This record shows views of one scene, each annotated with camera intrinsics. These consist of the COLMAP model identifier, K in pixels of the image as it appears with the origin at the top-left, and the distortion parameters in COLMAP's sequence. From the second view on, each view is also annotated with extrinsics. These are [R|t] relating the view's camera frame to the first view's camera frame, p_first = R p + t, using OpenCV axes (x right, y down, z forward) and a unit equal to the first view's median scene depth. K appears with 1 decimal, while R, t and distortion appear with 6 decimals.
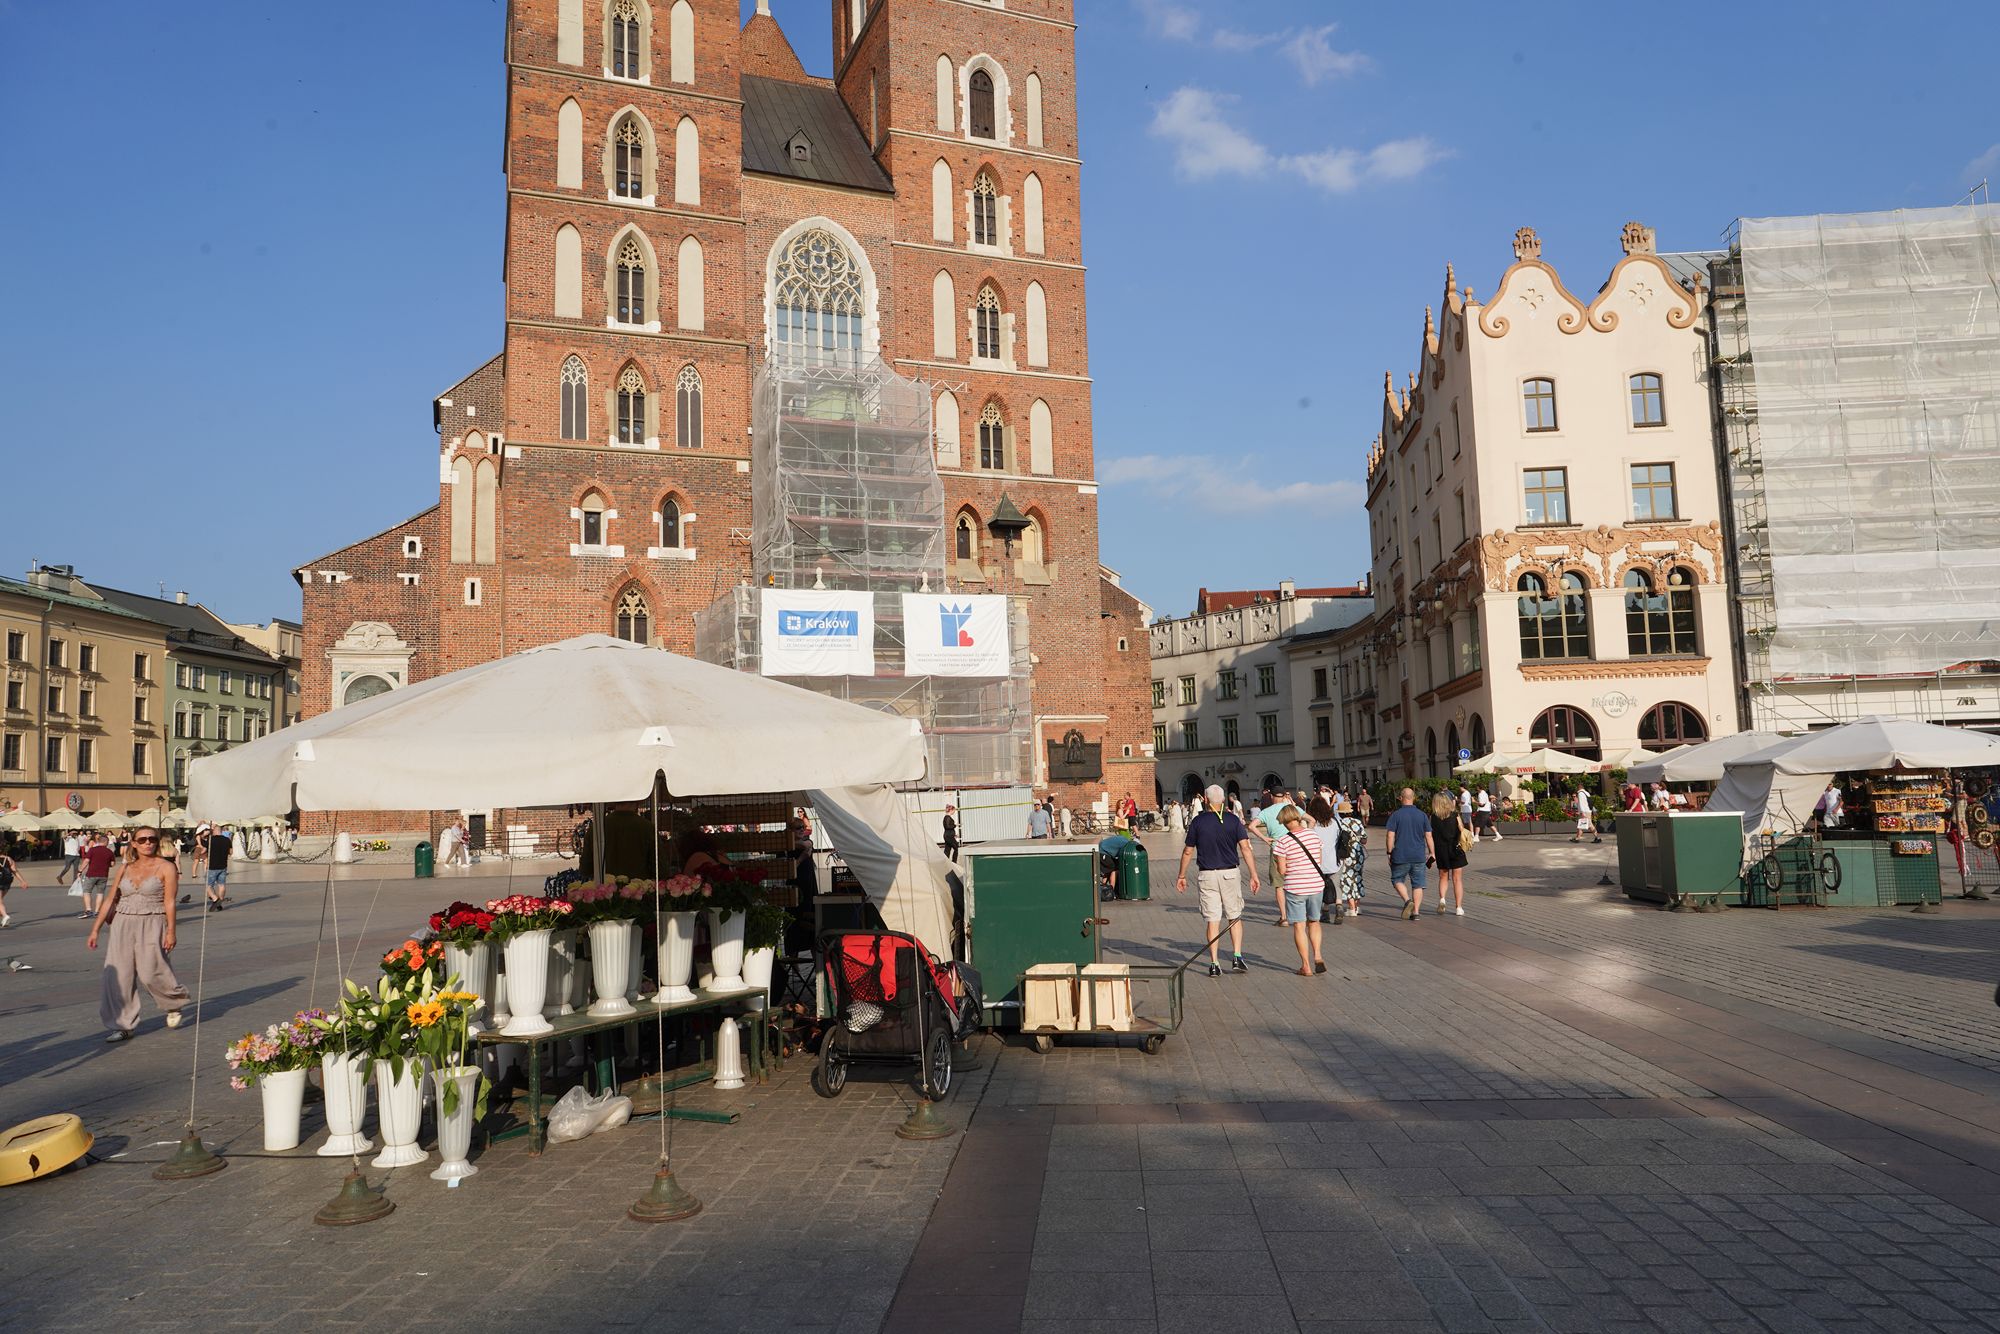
lens RADIAL K [[1315.8, 0, 992.9], [0, 1315.8, 670.4], [0, 0, 1]] dist [-0.025085, 0.026628]
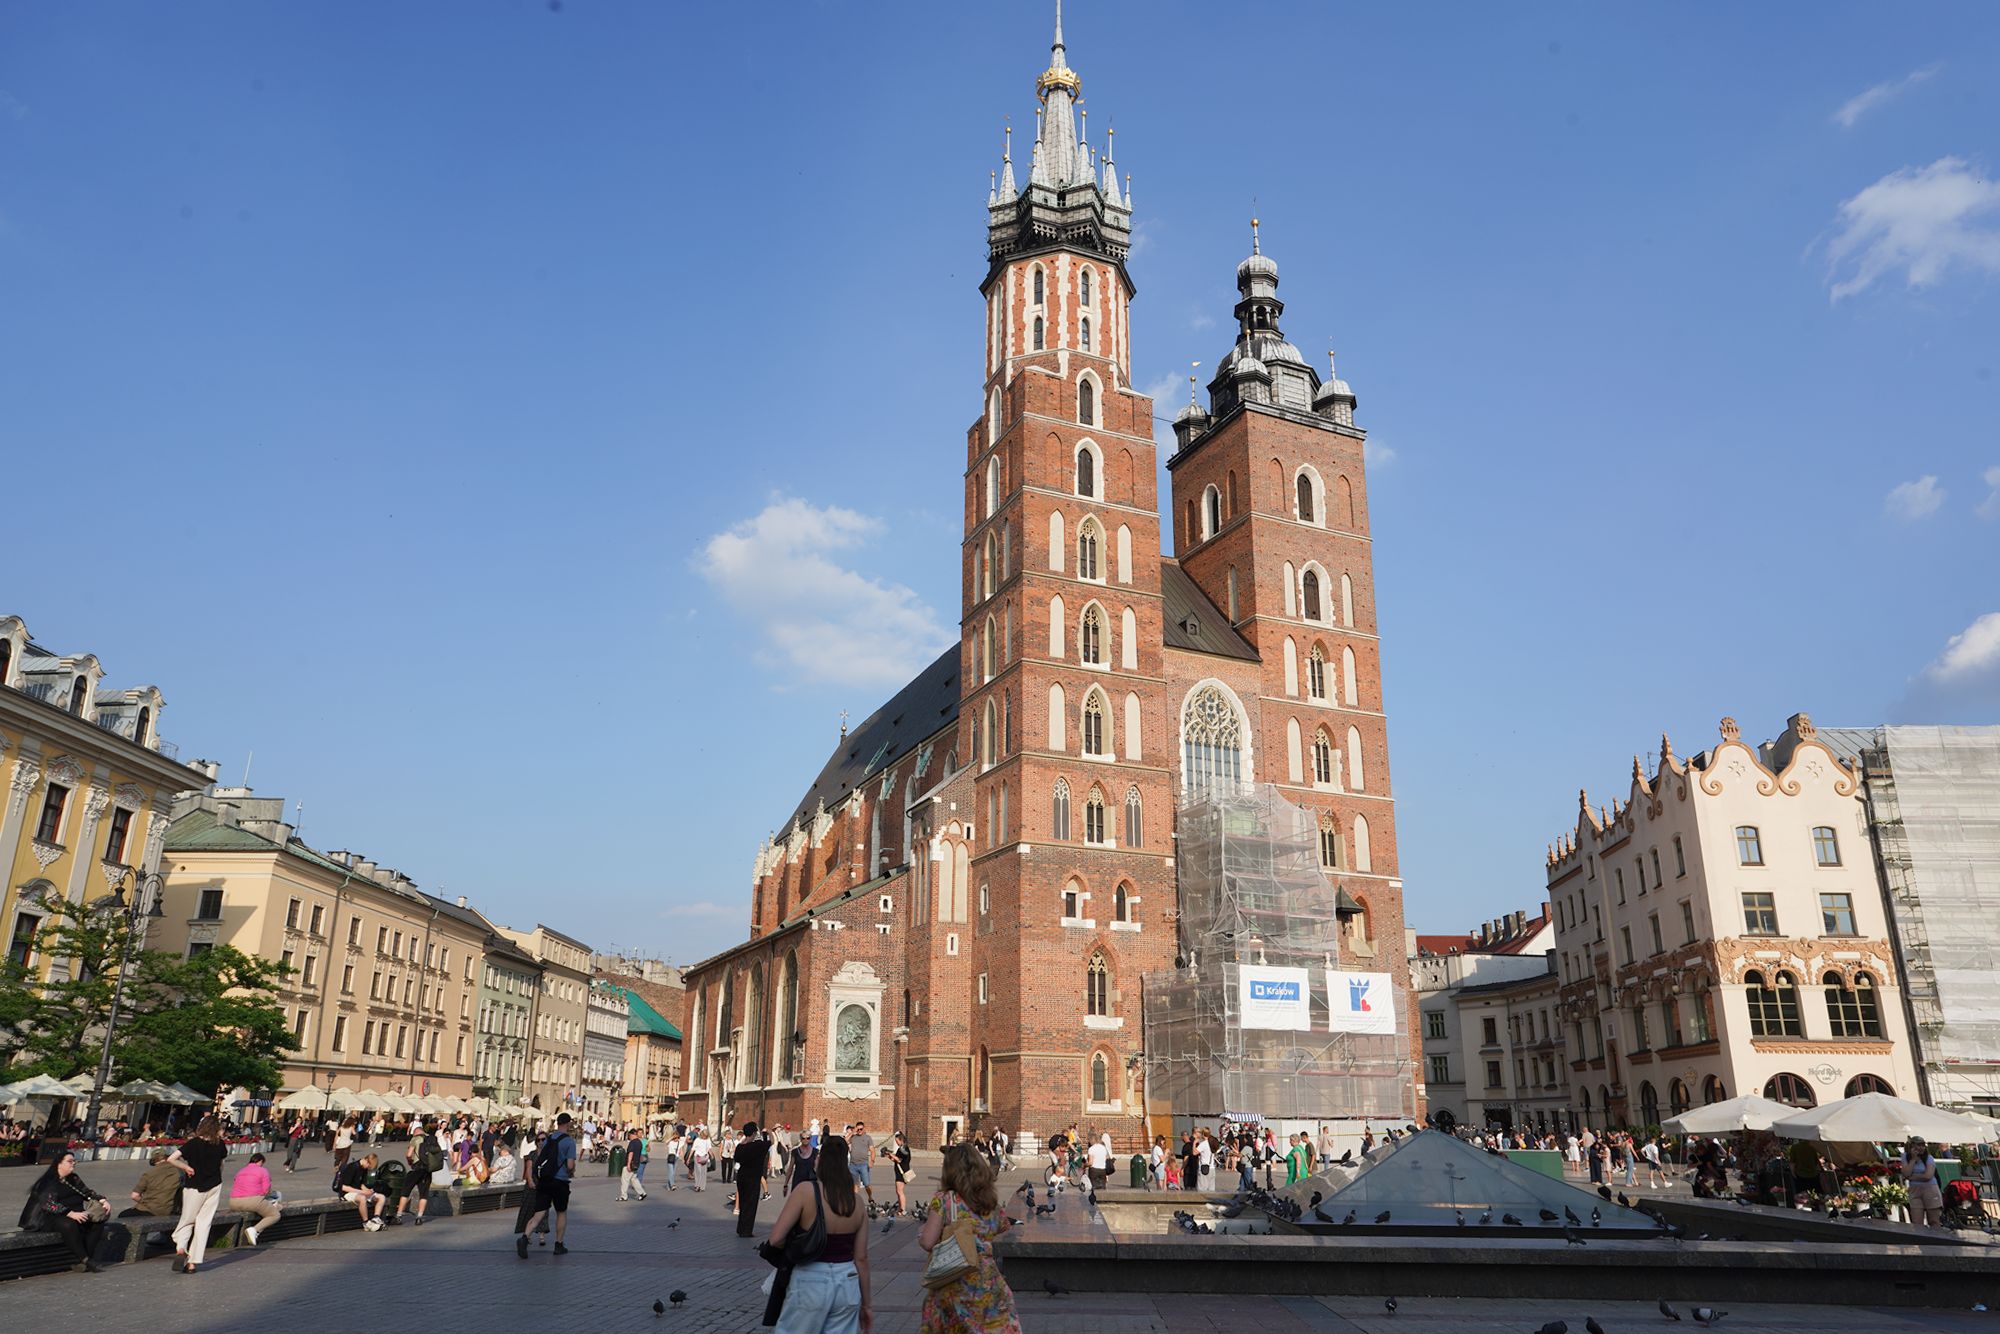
lens RADIAL K [[1361.5, 0, 992.3], [0, 1361.5, 671.4], [0, 0, 1]] dist [-0.026394, 0.028254]
pose [[0.998524, 0.051784, 0.016350, -0.399230], [-0.046984, 0.974807, -0.218046, -0.032034], [-0.027229, 0.216956, 0.975801, -0.398618]]
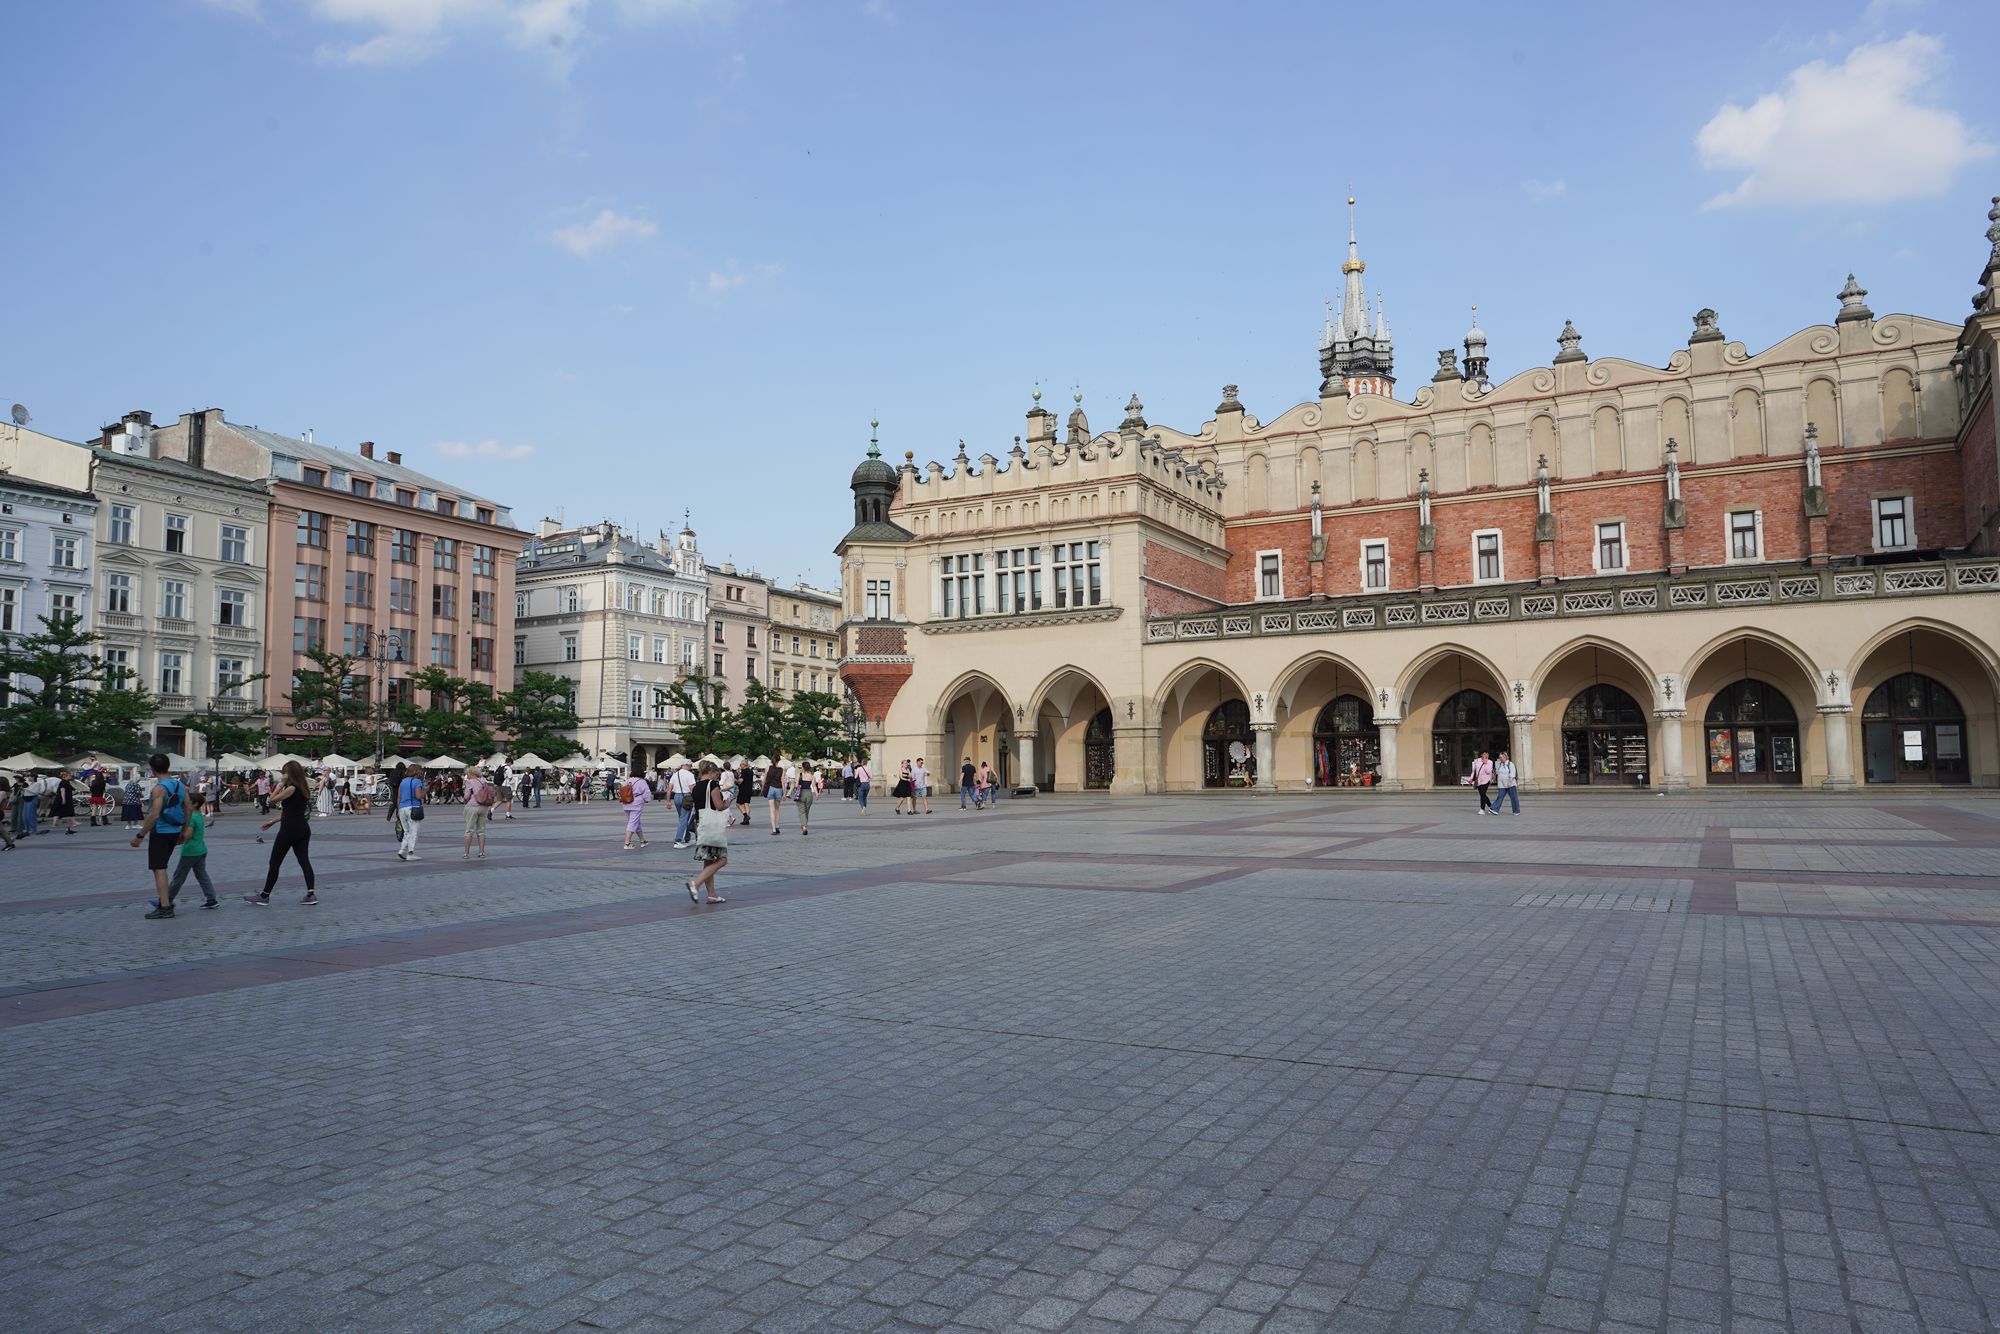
lens RADIAL K [[1315.8, 0, 992.9], [0, 1315.8, 670.4], [0, 0, 1]] dist [-0.025085, 0.026628]
pose [[0.907750, -0.012458, -0.419326, 0.219863], [0.023986, 0.999465, 0.022232, -0.225913], [0.418825, -0.030239, 0.907563, -2.262726]]
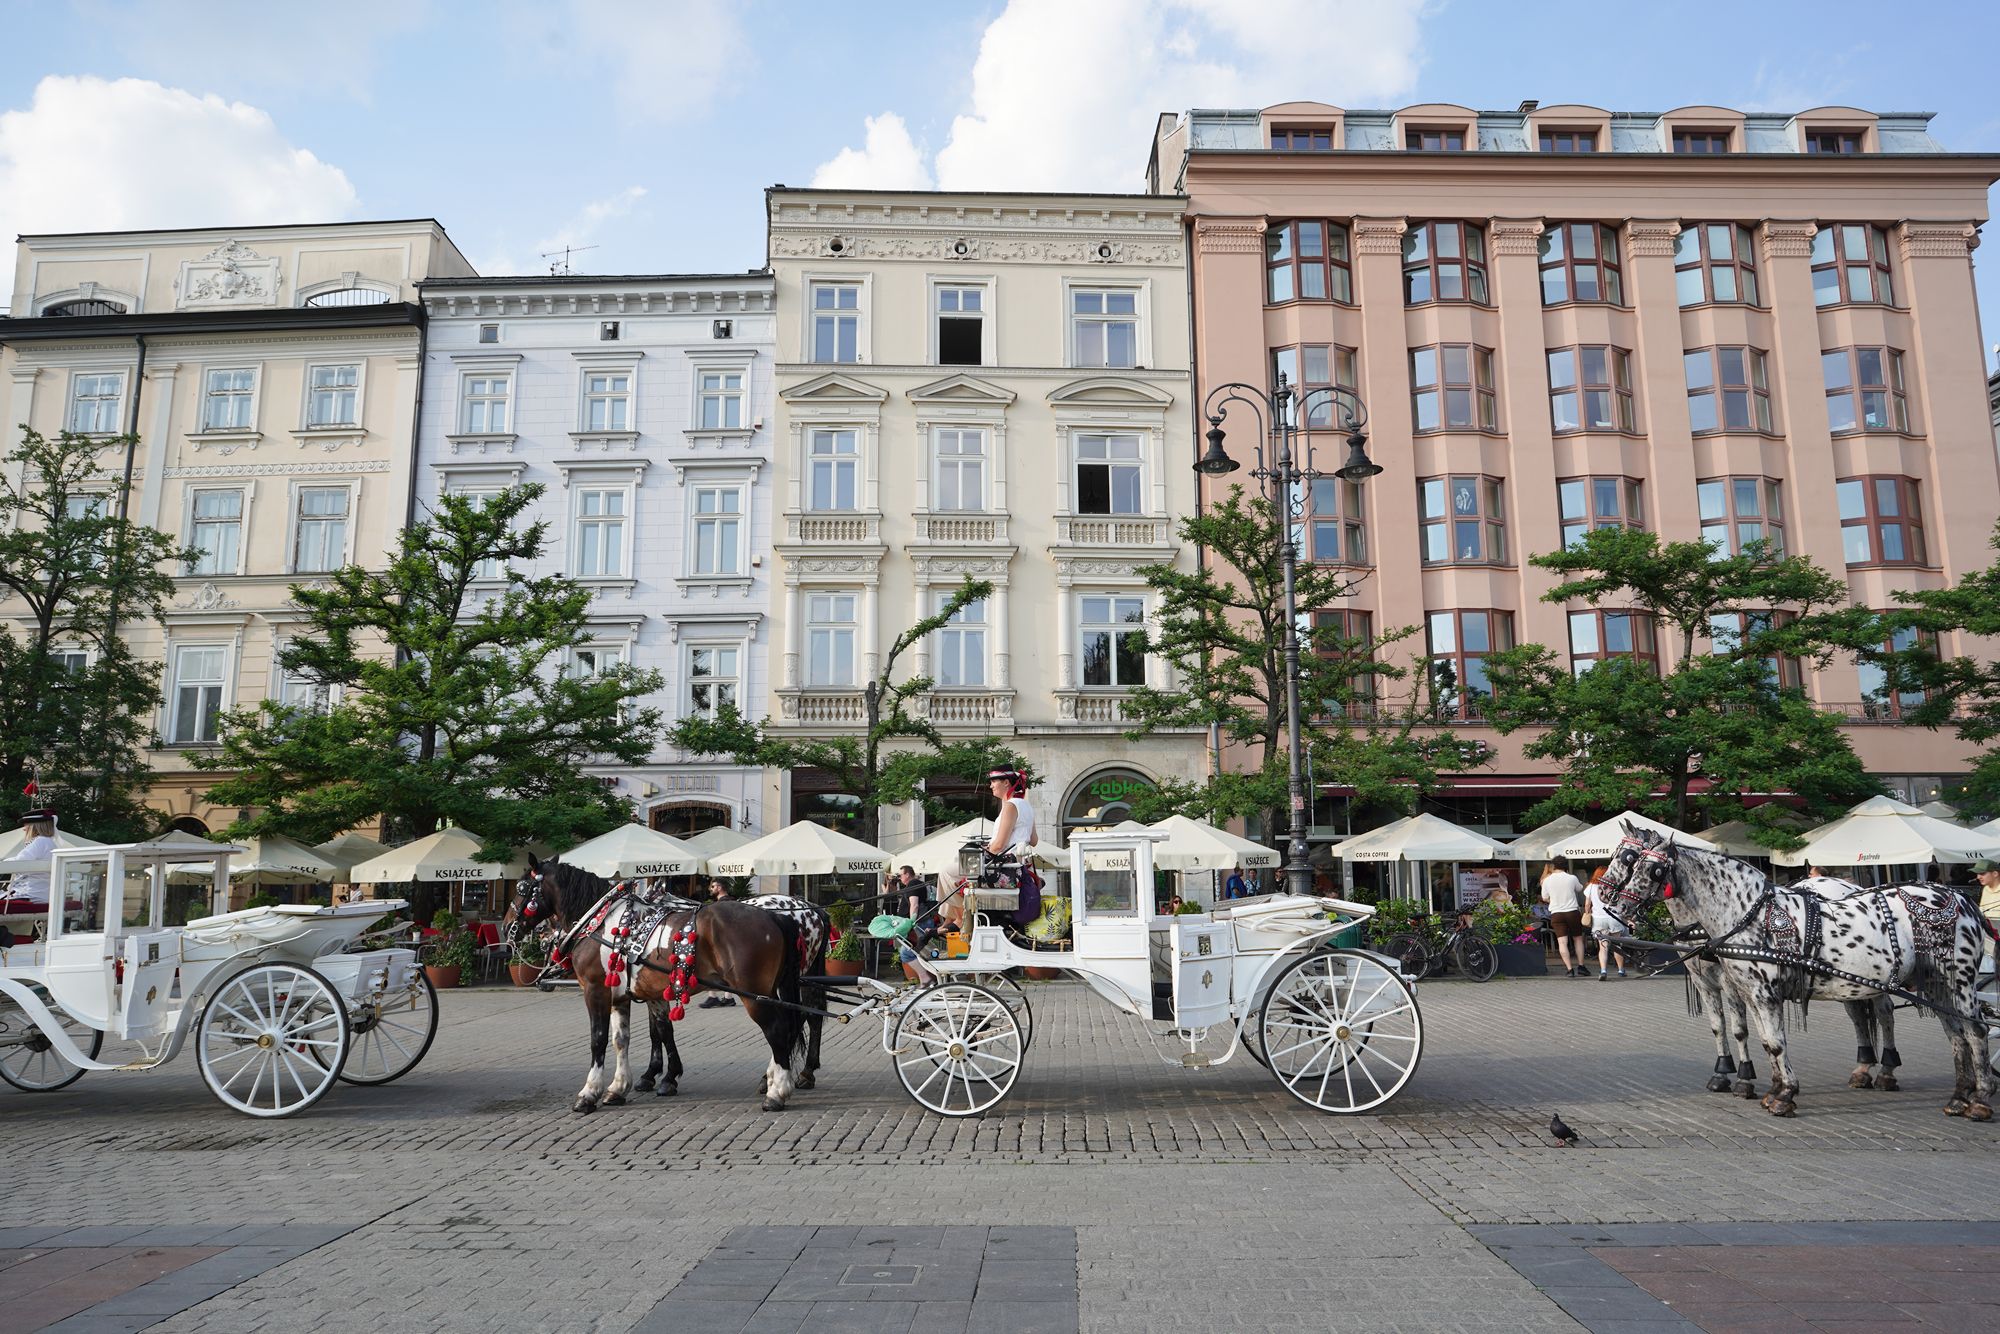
lens RADIAL K [[1315.8, 0, 992.9], [0, 1315.8, 670.4], [0, 0, 1]] dist [-0.025085, 0.026628]
pose [[0.031016, -0.133511, -0.990562, -0.596428], [0.106676, 0.985820, -0.129532, -0.120380], [0.993810, -0.101652, 0.044819, -1.359998]]
